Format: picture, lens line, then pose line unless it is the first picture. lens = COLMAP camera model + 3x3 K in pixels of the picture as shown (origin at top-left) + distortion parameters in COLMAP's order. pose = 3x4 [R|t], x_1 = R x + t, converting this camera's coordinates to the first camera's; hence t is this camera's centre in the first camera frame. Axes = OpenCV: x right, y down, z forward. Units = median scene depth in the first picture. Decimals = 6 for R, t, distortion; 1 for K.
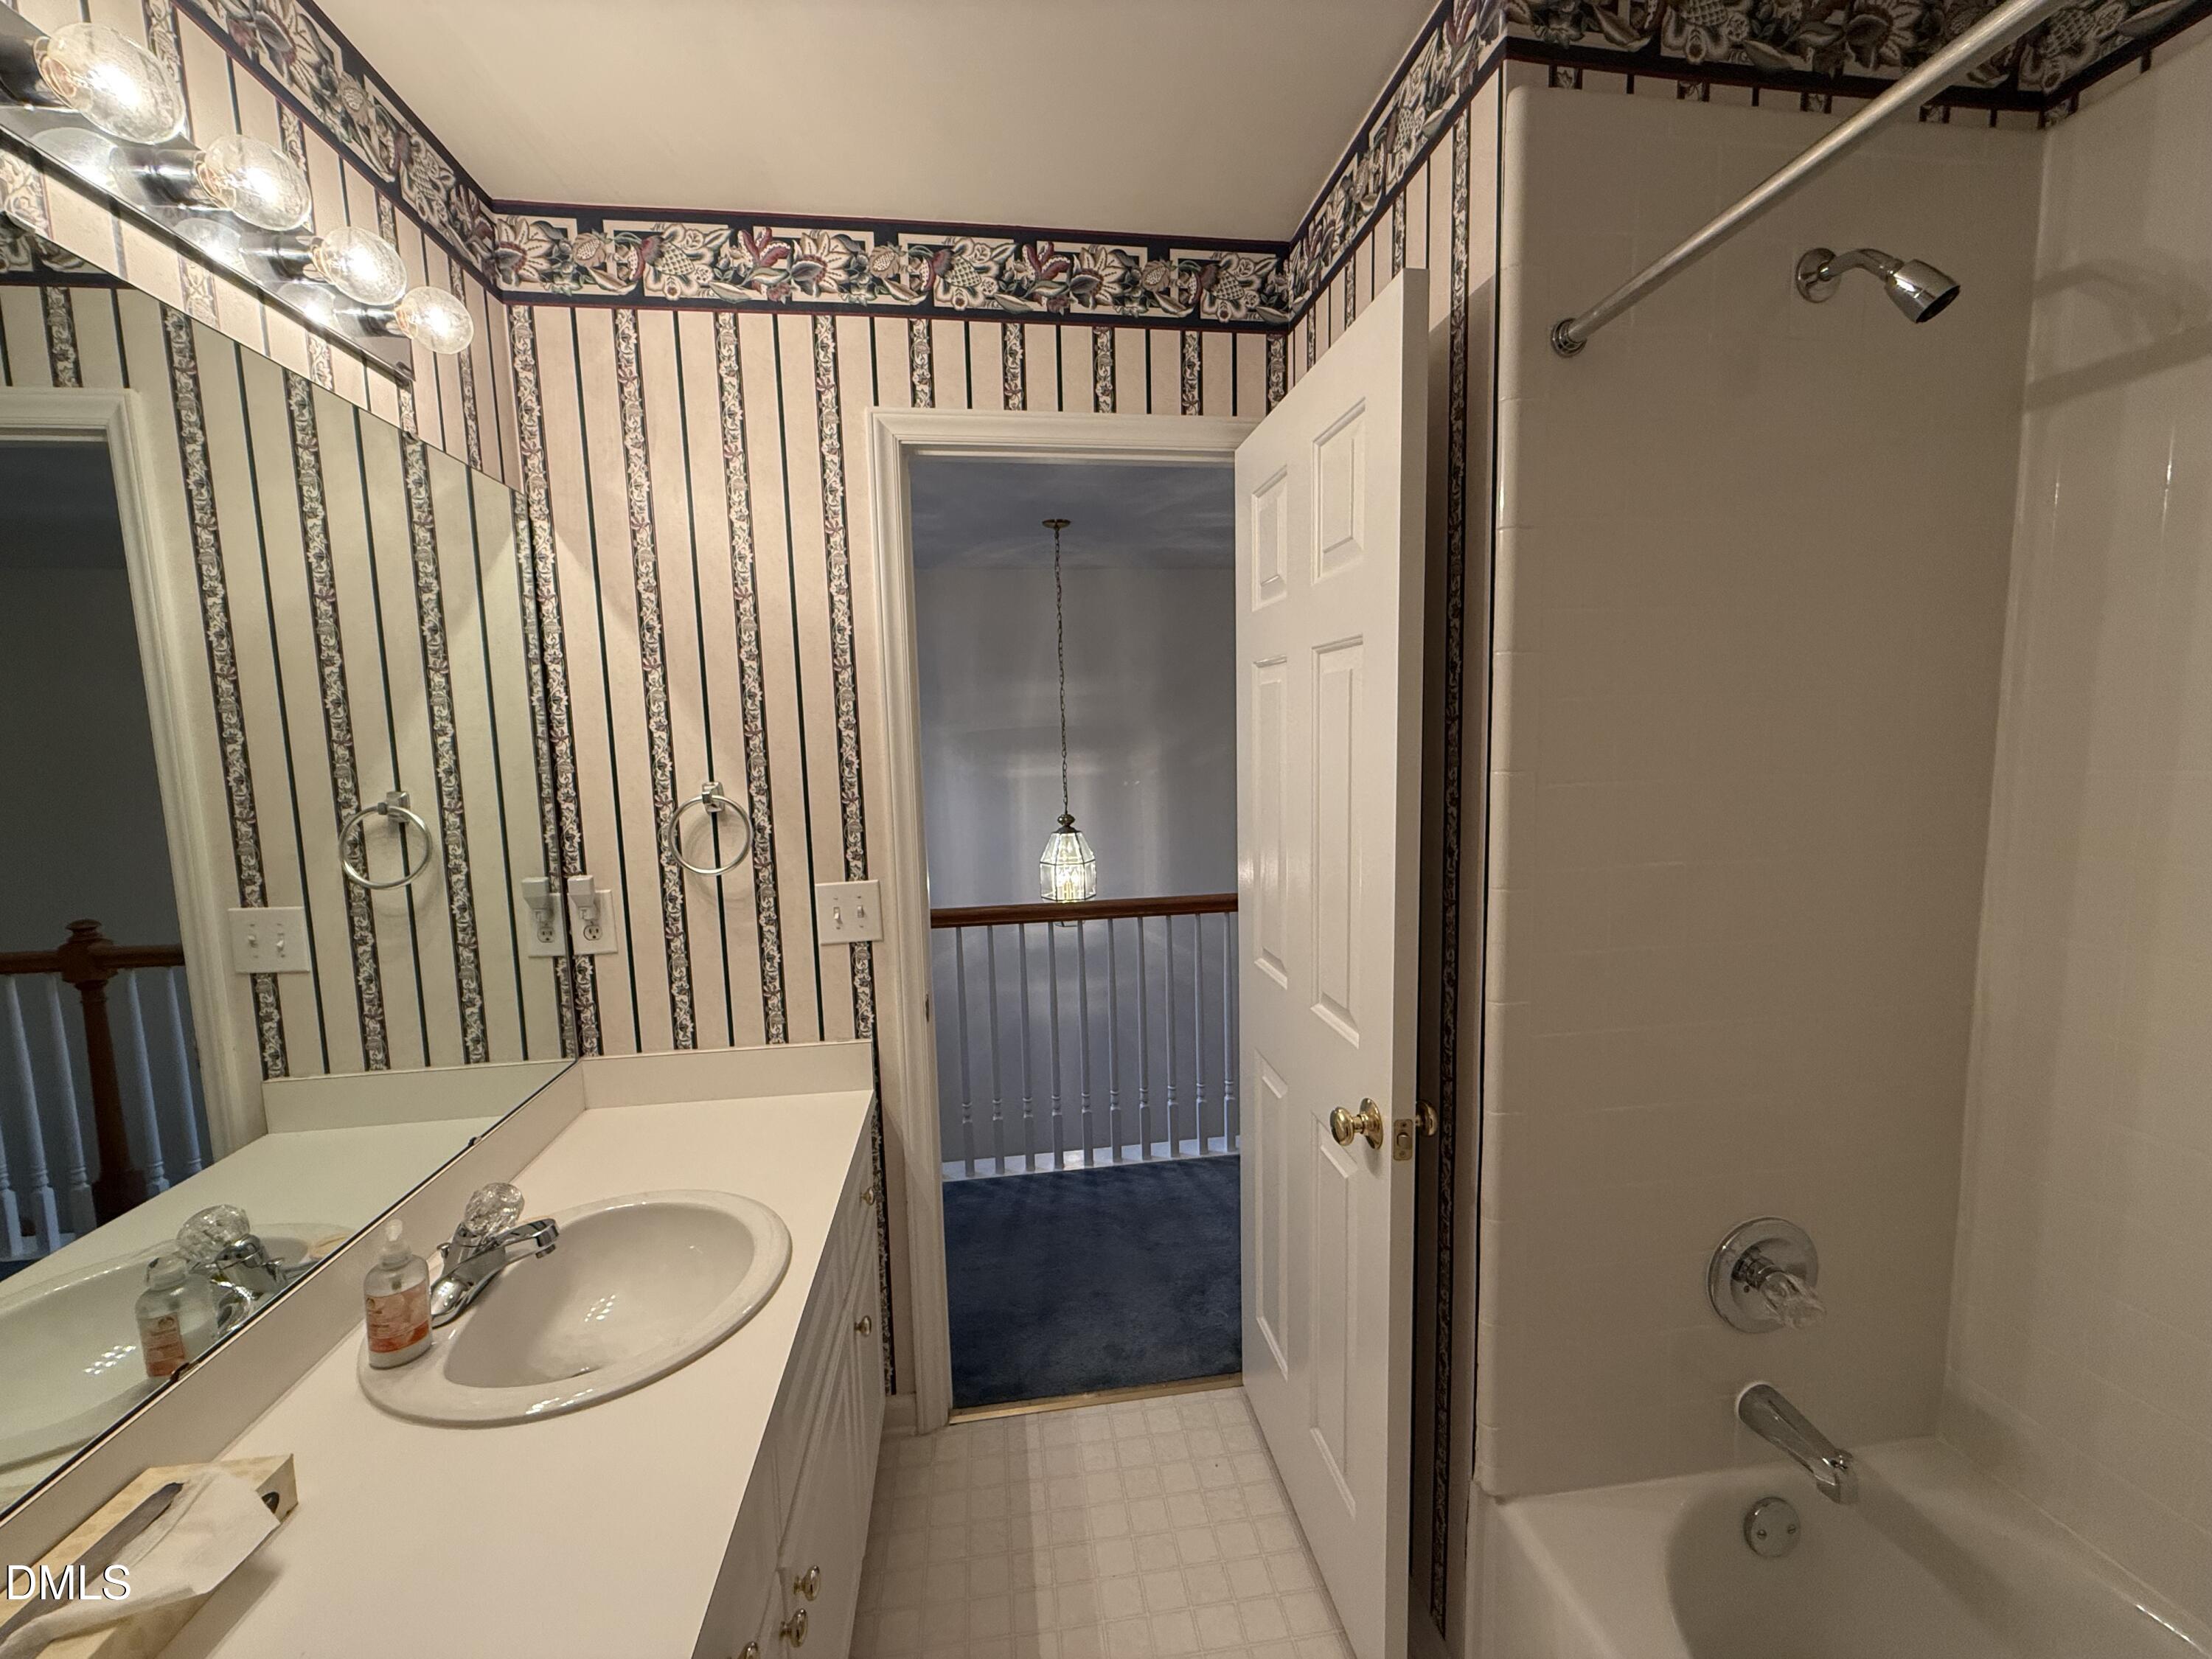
lens RADIAL K [[878.7, 0, 1106.3], [0, 878.7, 844.1], [0, 0, 1]] dist [0.000340, -0.000974]
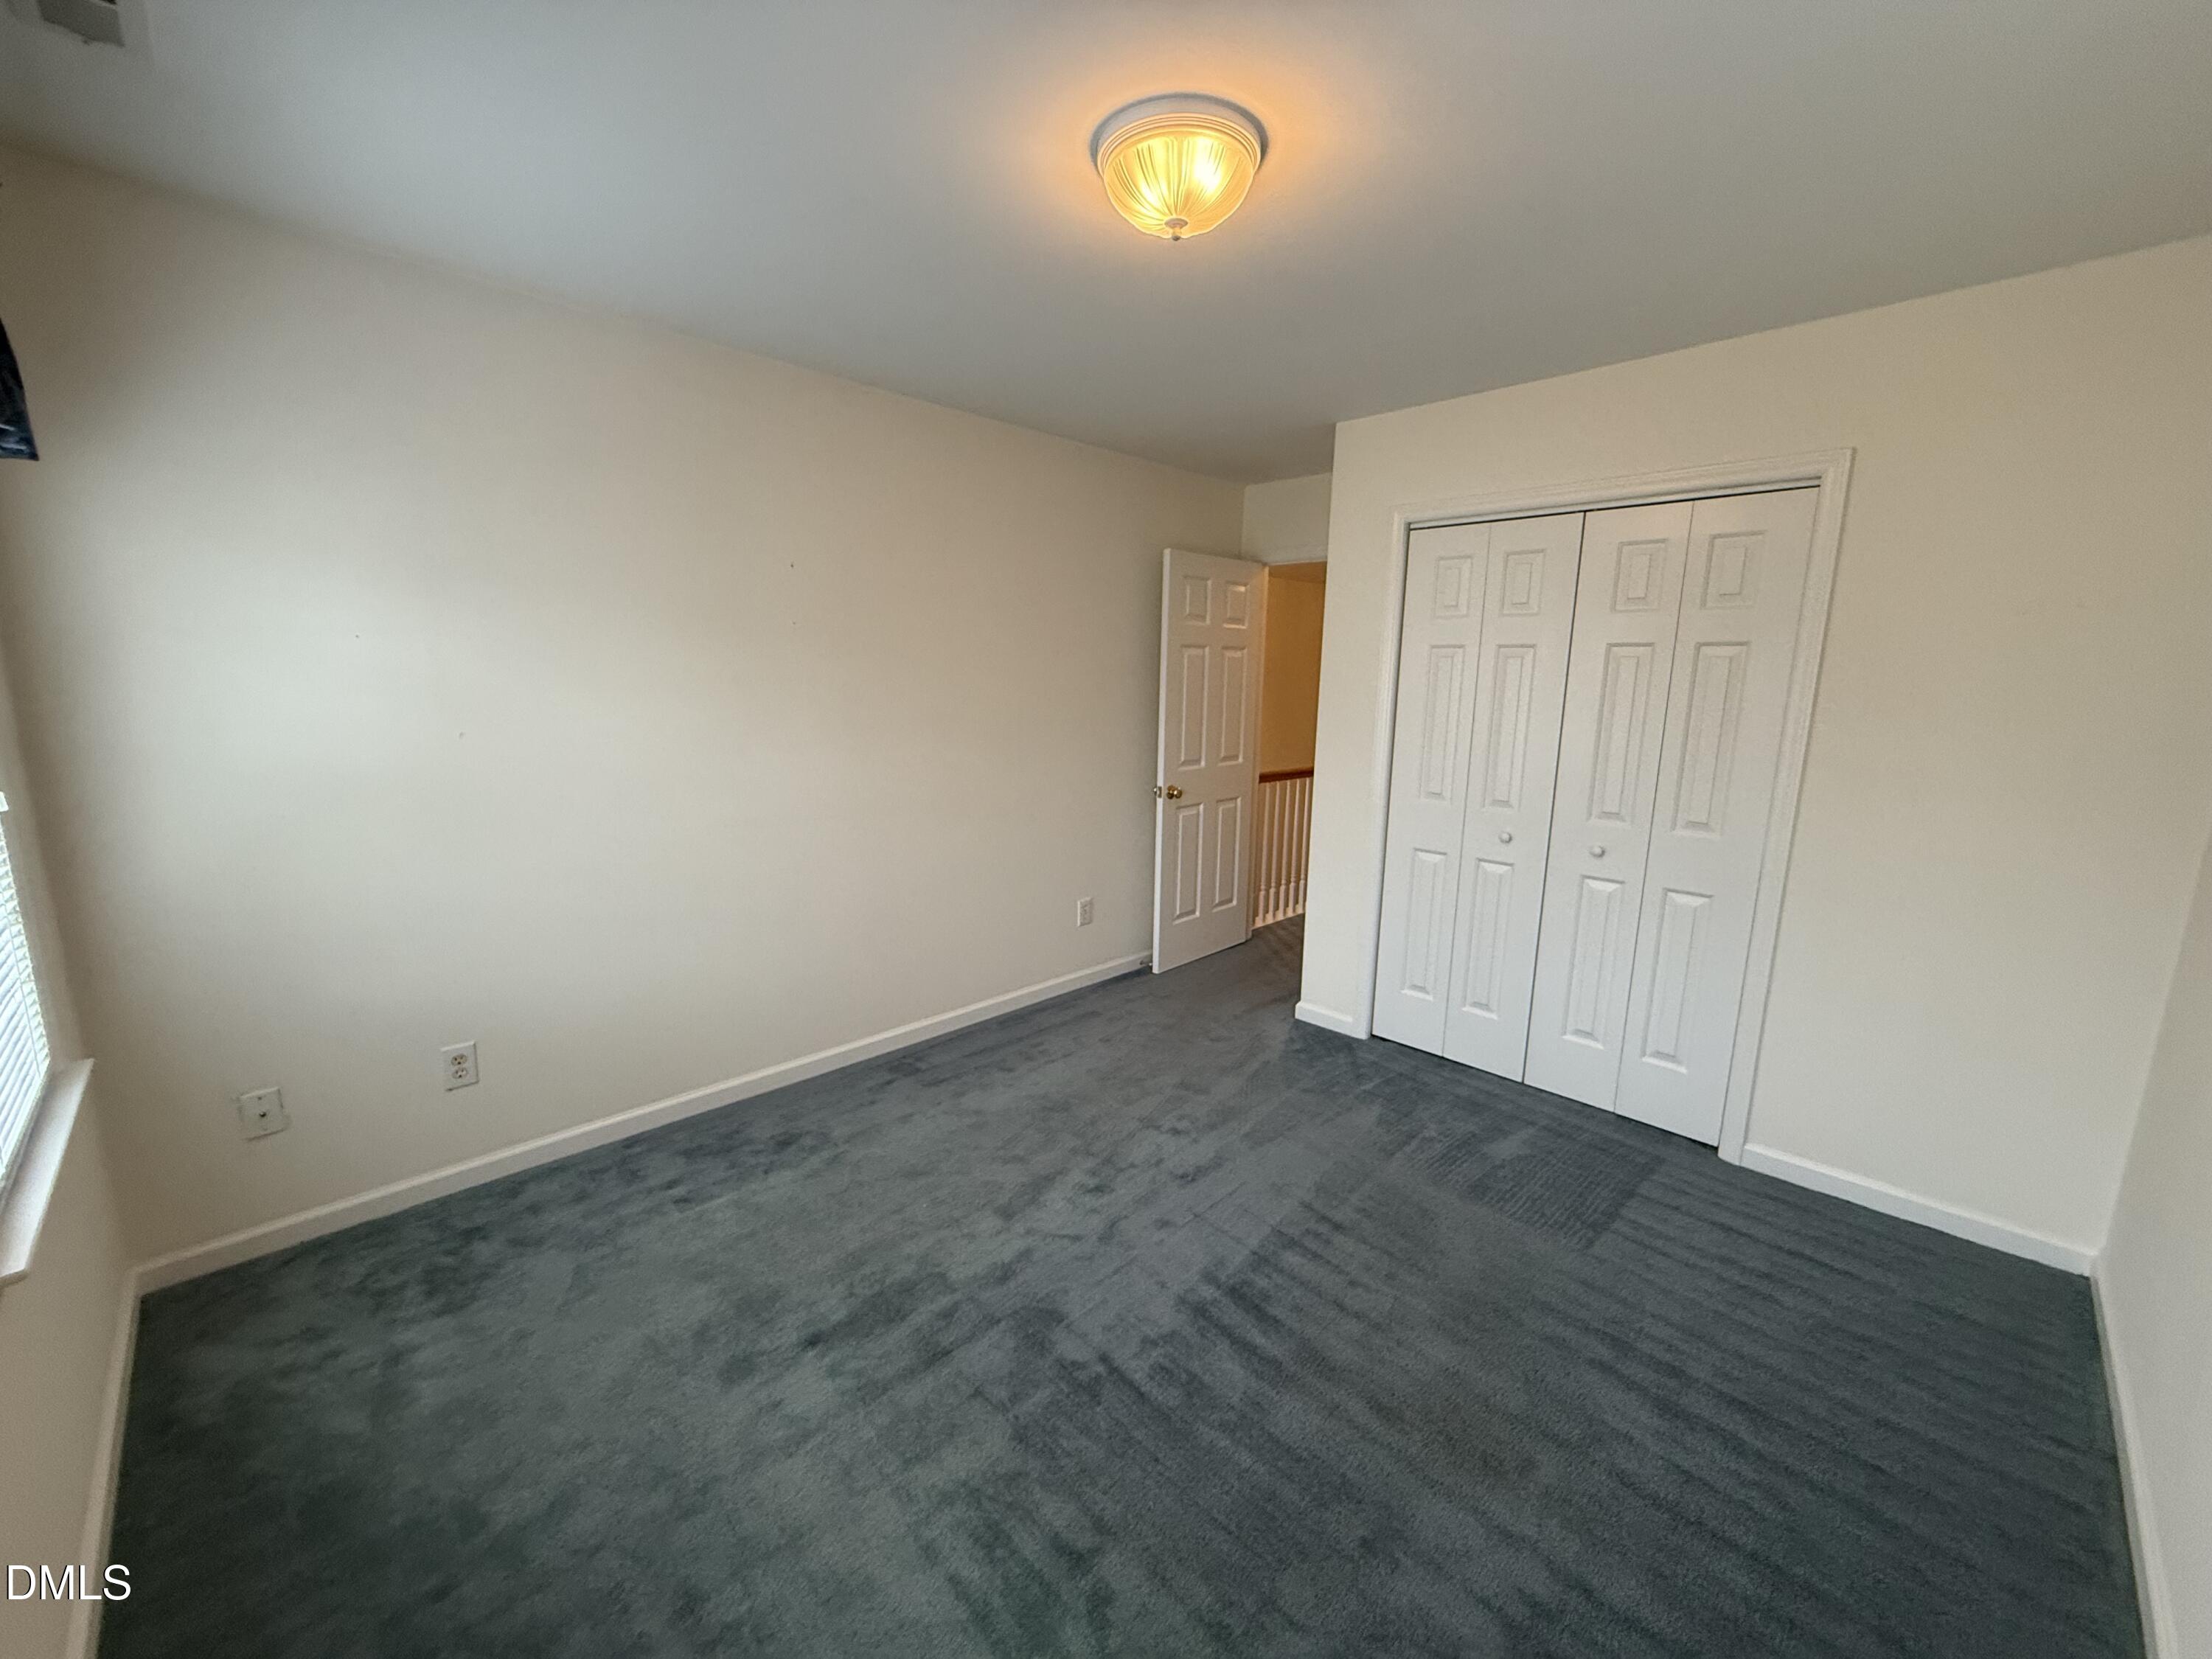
lens RADIAL K [[878.7, 0, 1104.8], [0, 878.7, 828.6], [0, 0, 1]] dist [0.000340, -0.000974]
pose [[0.804105, -0.066547, 0.590751, -1.270909], [0.031243, 0.997072, 0.069791, 0.045436], [-0.593666, -0.037662, 0.803830, -0.201033]]
